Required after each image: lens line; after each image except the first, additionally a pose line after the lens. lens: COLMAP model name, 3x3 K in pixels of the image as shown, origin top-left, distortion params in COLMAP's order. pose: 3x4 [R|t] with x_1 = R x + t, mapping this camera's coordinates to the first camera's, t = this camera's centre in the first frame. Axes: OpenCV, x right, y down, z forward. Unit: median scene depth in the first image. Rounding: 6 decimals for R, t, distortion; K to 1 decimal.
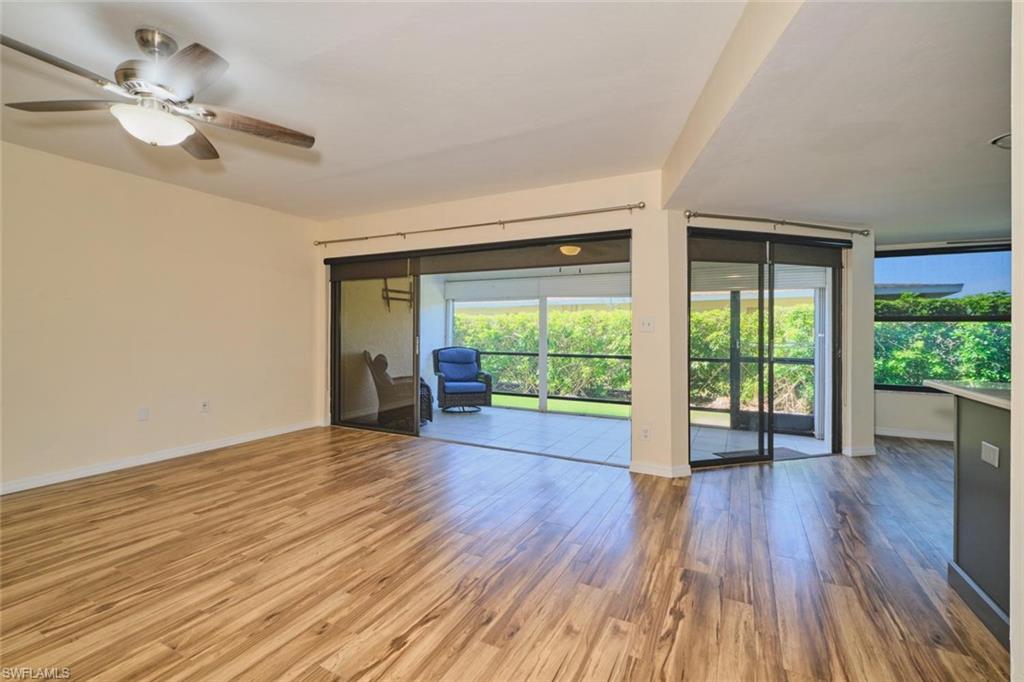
lens RADIAL K [[451.0, 0, 505.5], [0, 451.0, 333.5], [0, 0, 1]] dist [0.002512, -0.004589]
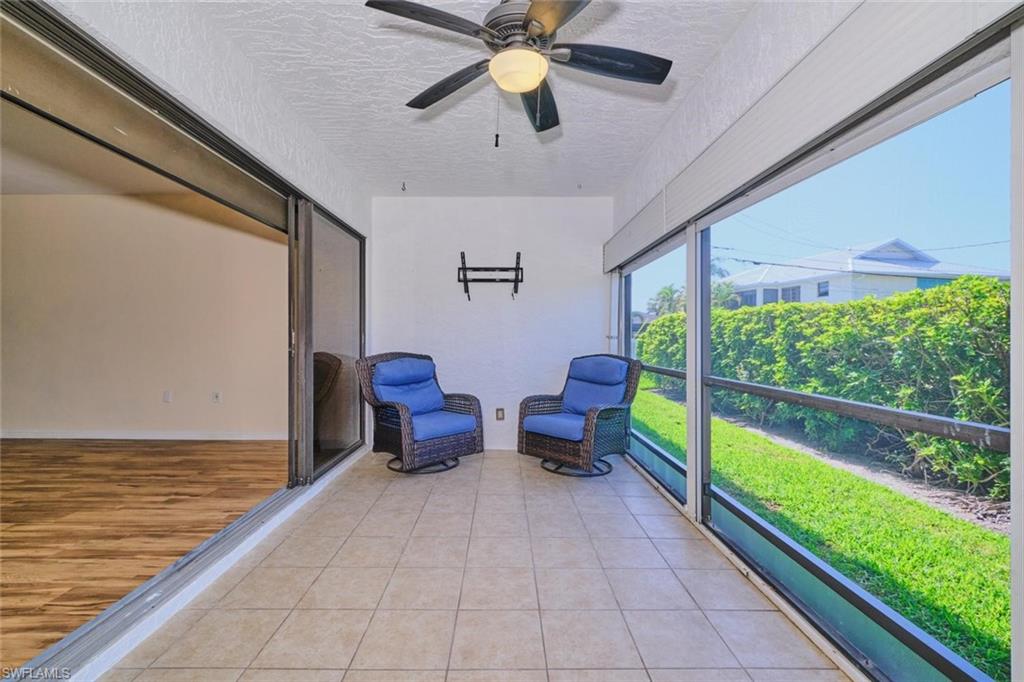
lens RADIAL K [[451.0, 0, 511.2], [0, 451.0, 338.3], [0, 0, 1]] dist [0.002512, -0.004589]
pose [[0.475773, -0.003220, -0.879562, 1.075434], [-0.006974, 0.999948, -0.007433, 0.046212], [0.879540, 0.009670, 0.475726, 2.006768]]
